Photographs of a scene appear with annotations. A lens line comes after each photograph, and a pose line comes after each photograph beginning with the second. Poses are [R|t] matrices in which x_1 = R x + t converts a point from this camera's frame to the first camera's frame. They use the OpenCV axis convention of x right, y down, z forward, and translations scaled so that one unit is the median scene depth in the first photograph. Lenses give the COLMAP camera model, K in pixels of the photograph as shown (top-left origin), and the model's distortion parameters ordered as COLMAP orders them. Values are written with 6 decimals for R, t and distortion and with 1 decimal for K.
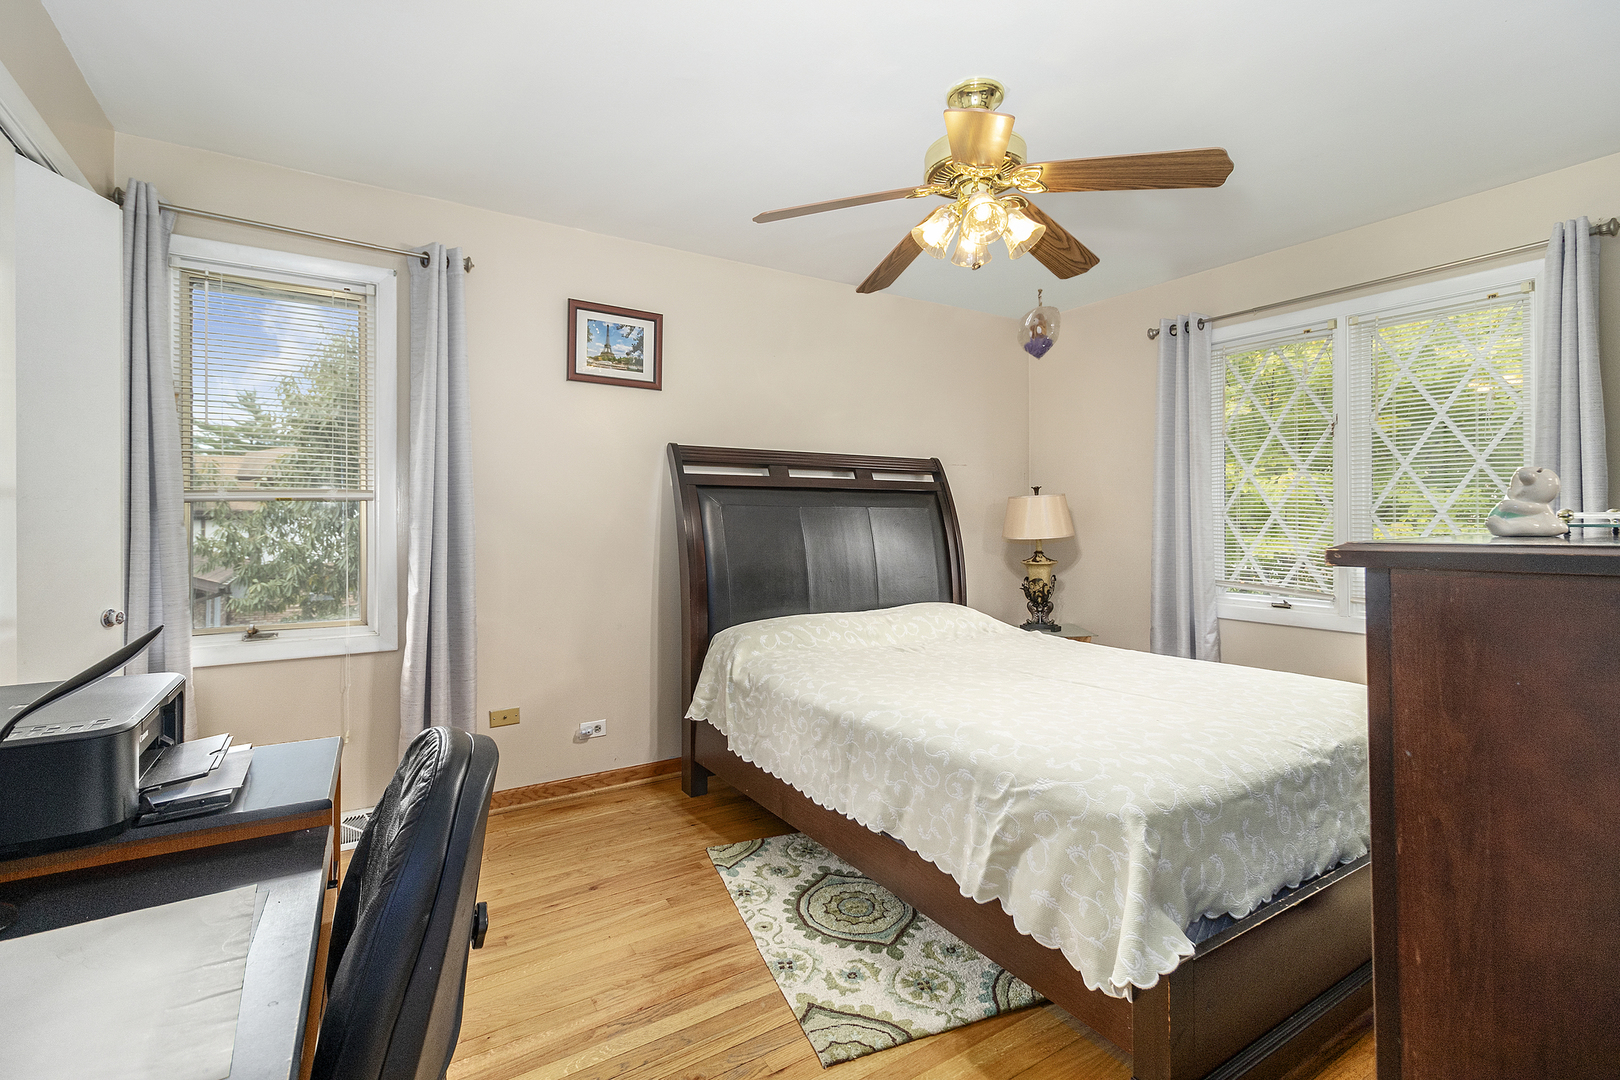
lens RADIAL K [[738.2, 0, 810.5], [0, 738.2, 516.1], [0, 0, 1]] dist [0.000773, 0.000065]
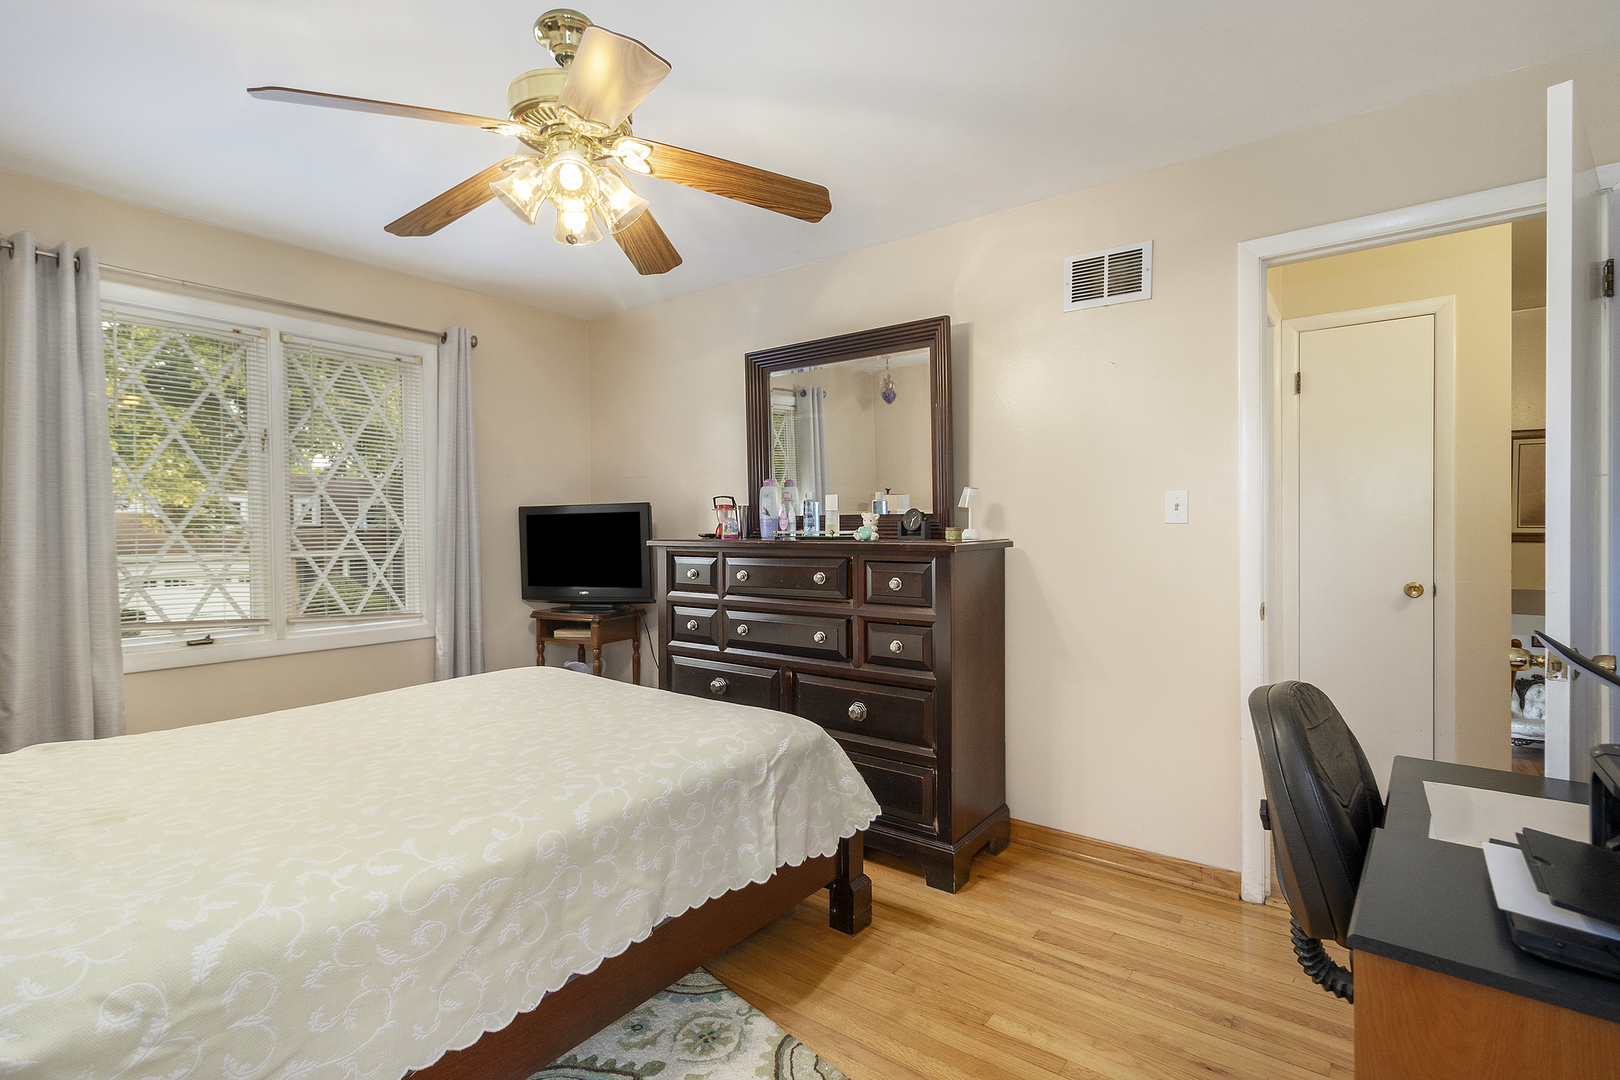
lens RADIAL K [[764.6, 0, 814.8], [0, 764.6, 534.7], [0, 0, 1]] dist [0.002084, 0.000202]
pose [[-0.353264, 0.000309, 0.935524, -0.759713], [0.003961, 0.999991, 0.001165, 0.000410], [-0.935515, 0.004118, -0.353262, 1.154861]]
